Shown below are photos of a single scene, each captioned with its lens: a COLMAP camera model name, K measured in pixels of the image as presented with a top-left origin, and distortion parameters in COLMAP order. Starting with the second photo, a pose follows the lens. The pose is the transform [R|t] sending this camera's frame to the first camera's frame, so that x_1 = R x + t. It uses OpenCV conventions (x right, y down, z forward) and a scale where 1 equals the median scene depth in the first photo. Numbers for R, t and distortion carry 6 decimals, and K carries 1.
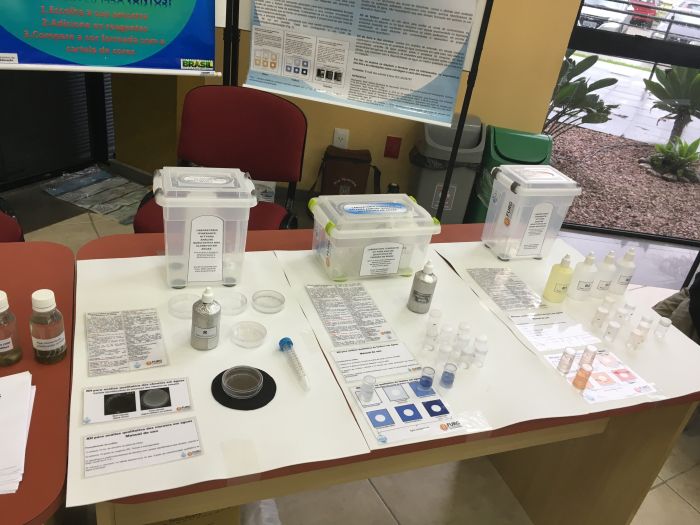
lens RADIAL K [[606.9, 0, 354.1], [0, 606.9, 262.3], [0, 0, 1]] dist [0.091090, -0.114014]
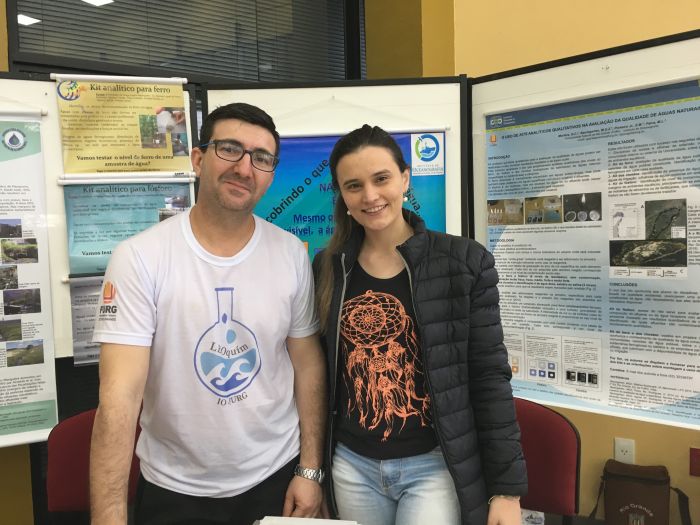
lens RADIAL K [[606.9, 0, 354.1], [0, 606.9, 262.3], [0, 0, 1]] dist [0.091090, -0.114014]
pose [[0.877326, -0.137884, -0.459660, 0.096313], [-0.088591, 0.894838, -0.437513, -0.050615], [0.471647, 0.424563, 0.772849, 0.132362]]
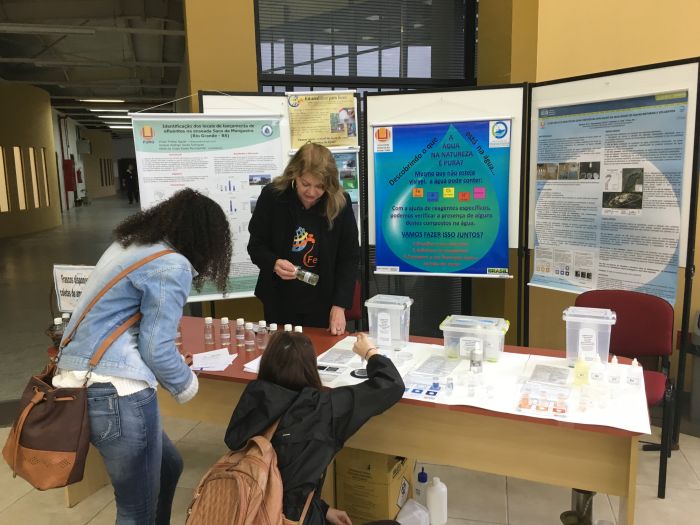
lens RADIAL K [[624.1, 0, 370.3], [0, 624.1, 273.7], [0, 0, 1]] dist [0.104927, 0.000293]
pose [[0.742923, -0.030485, -0.668682, 0.566402], [-0.213599, 0.935940, -0.279983, 0.198860], [0.634382, 0.350836, 0.688820, -0.300221]]
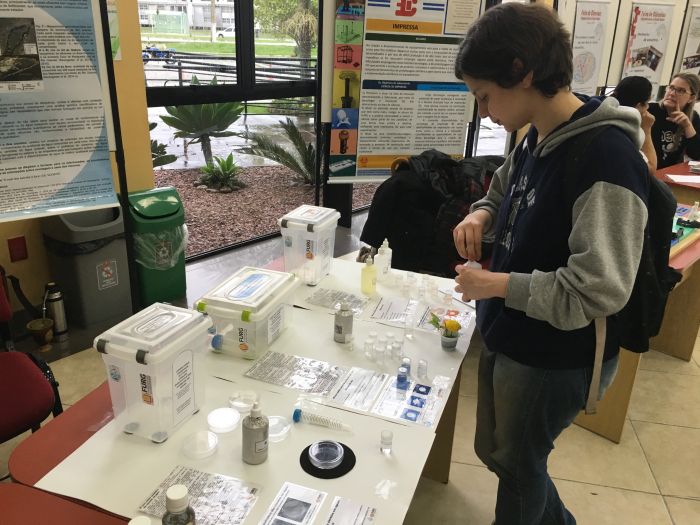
lens RADIAL K [[606.9, 0, 354.1], [0, 606.9, 262.3], [0, 0, 1]] dist [0.091090, -0.114014]
pose [[0.646998, -0.384480, 0.658459, -0.294189], [0.417149, 0.901351, 0.116418, -0.092783], [-0.638263, 0.199354, 0.743558, 0.014581]]
